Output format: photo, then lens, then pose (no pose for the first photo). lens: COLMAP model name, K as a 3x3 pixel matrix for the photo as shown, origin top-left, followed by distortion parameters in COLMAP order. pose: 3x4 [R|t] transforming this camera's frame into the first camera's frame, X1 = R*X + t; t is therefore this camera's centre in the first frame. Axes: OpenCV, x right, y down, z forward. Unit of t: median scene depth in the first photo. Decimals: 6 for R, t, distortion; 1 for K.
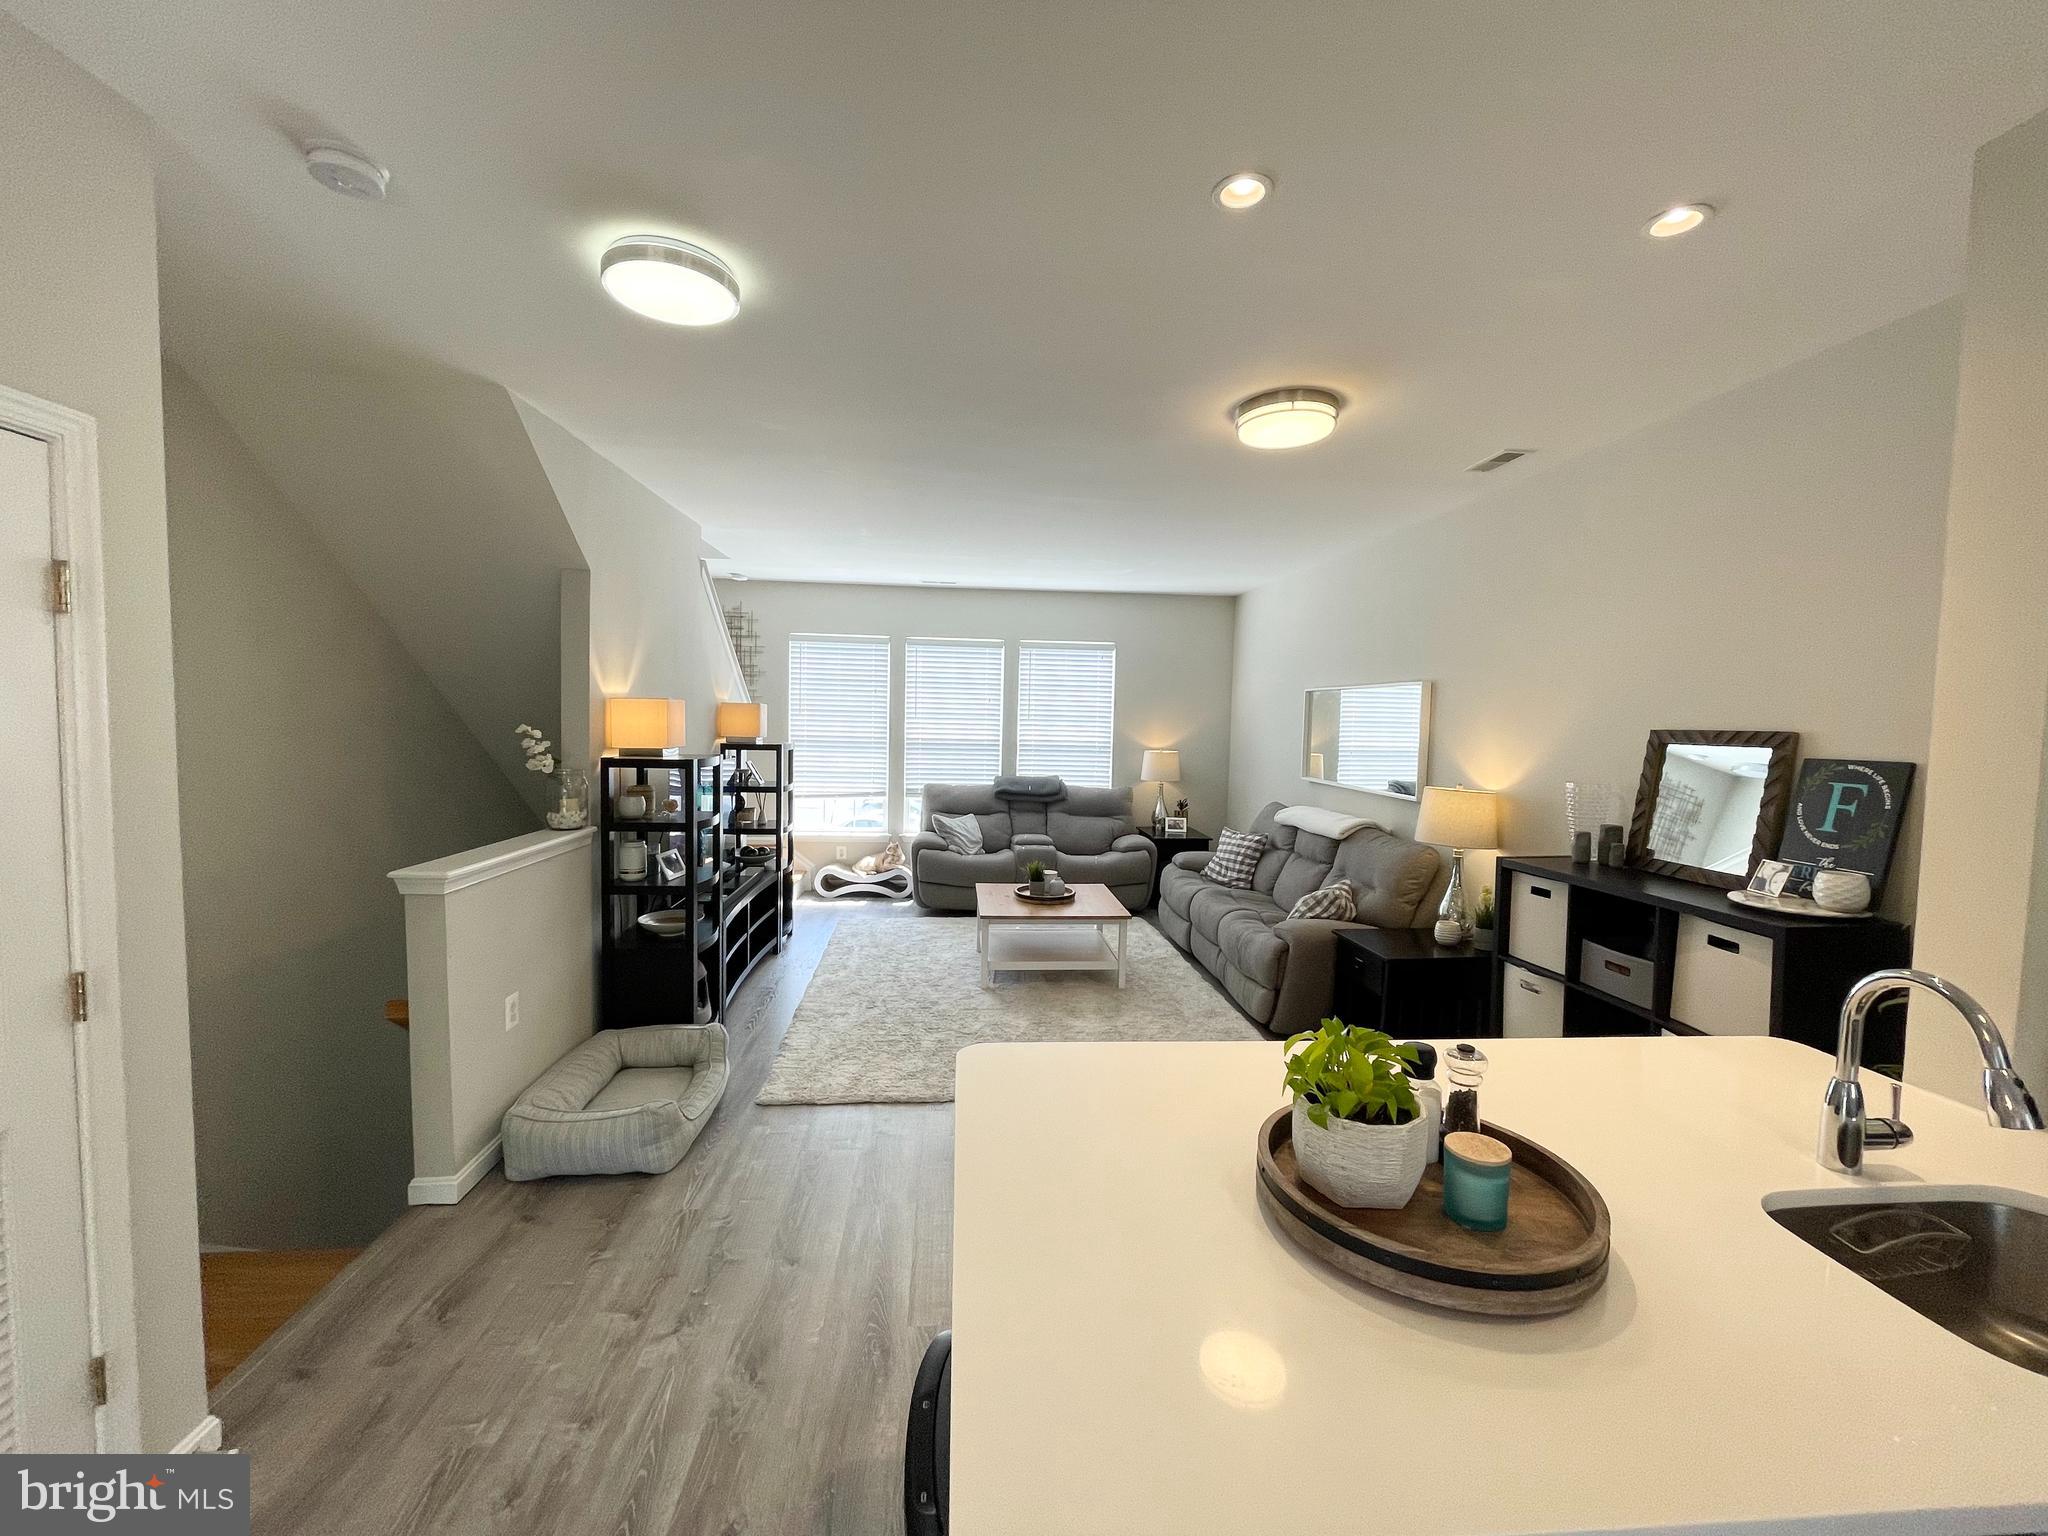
lens RADIAL K [[822.8, 0, 1027.7], [0, 822.8, 761.9], [0, 0, 1]] dist [-0.004078, 0.000591]
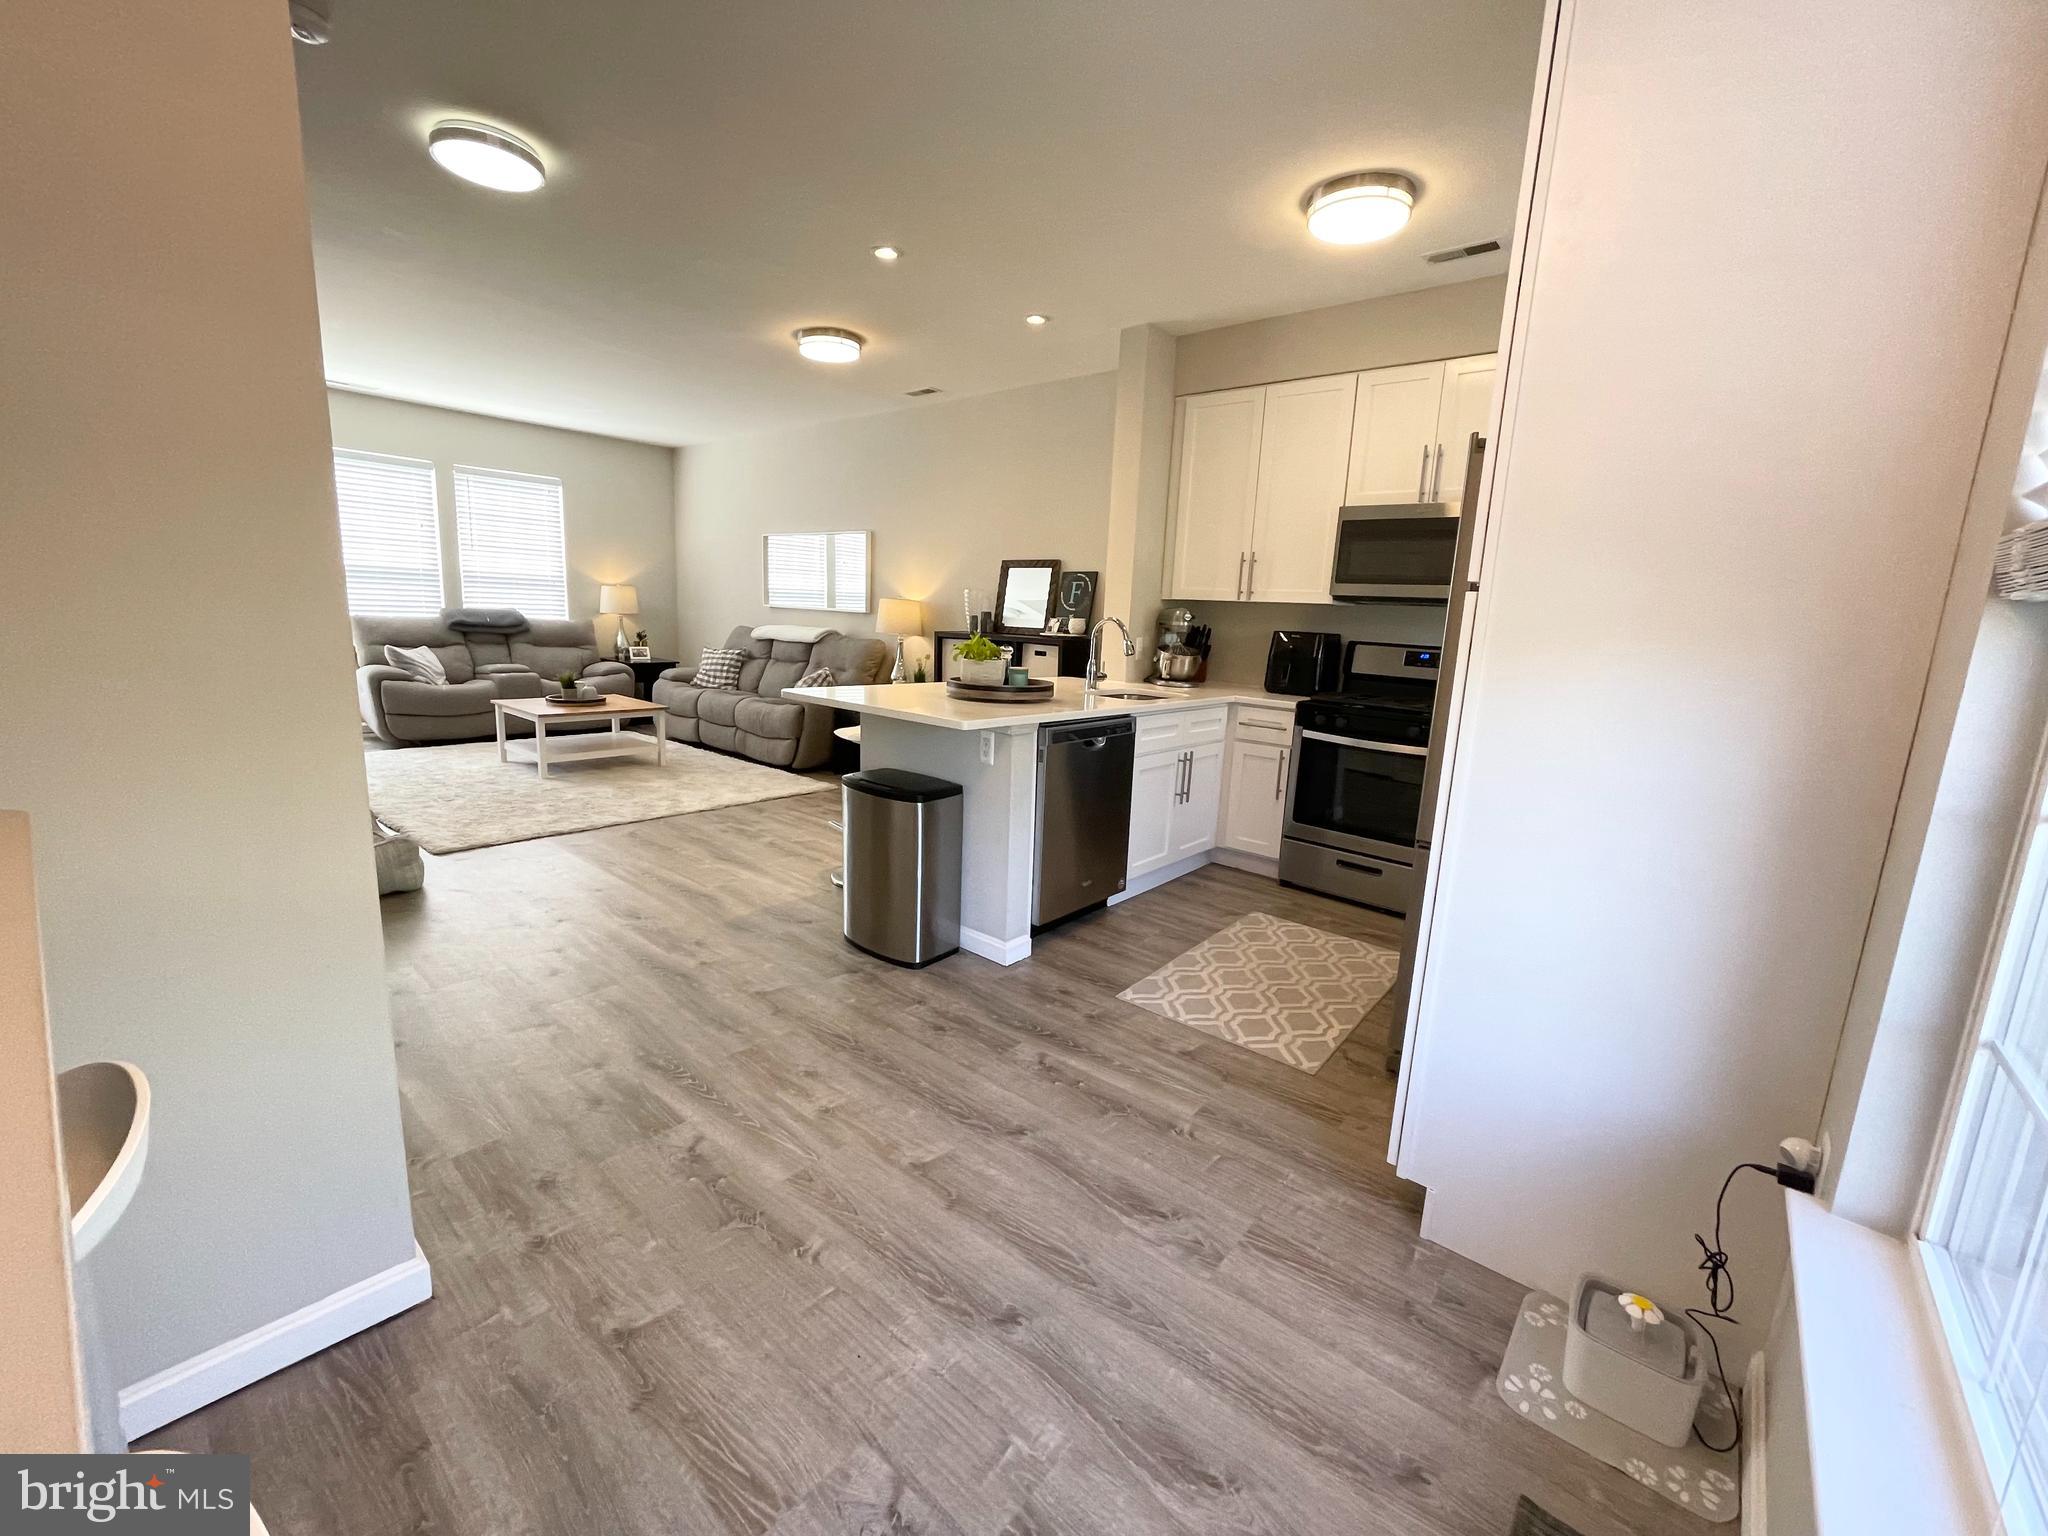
lens RADIAL K [[822.8, 0, 1027.7], [0, 822.8, 761.9], [0, 0, 1]] dist [-0.004078, 0.000591]
pose [[0.710419, -0.116935, 0.693997, -0.390988], [0.008775, 0.987495, 0.157405, 0.082434], [-0.703724, -0.105734, 0.702561, -0.296607]]
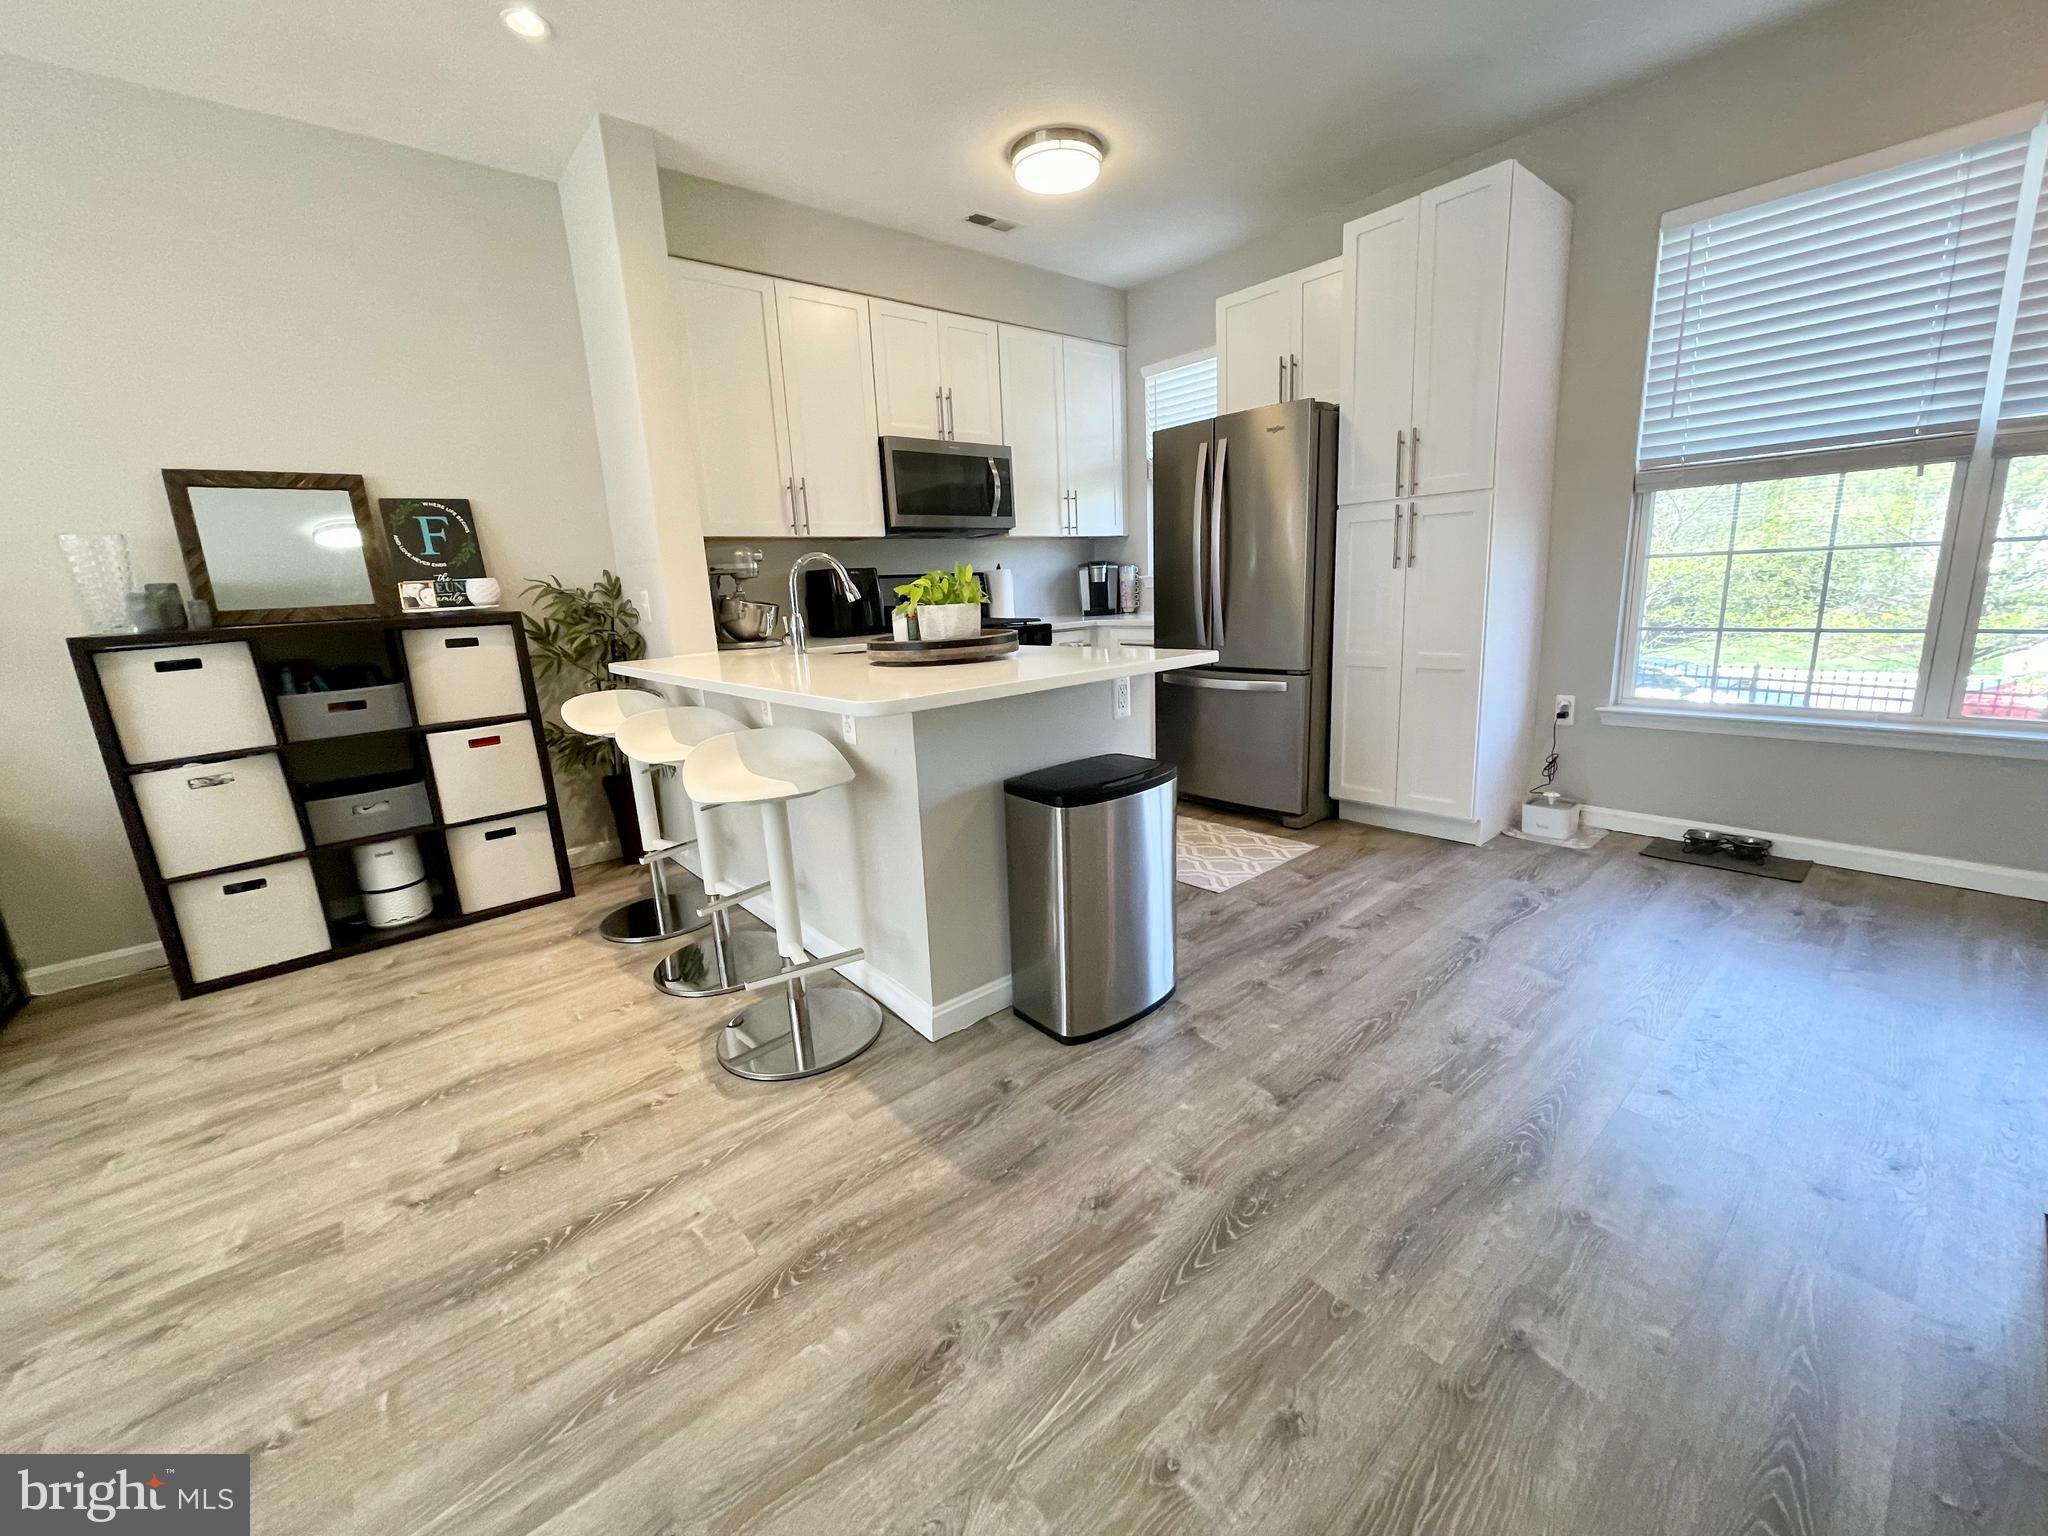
lens RADIAL K [[822.8, 0, 1027.7], [0, 822.8, 761.9], [0, 0, 1]] dist [-0.004078, 0.000591]
pose [[-0.583131, -0.166492, 0.795134, -0.349314], [0.082574, 0.961557, 0.261896, 0.071303], [-0.808171, 0.218377, -0.546966, 0.524776]]
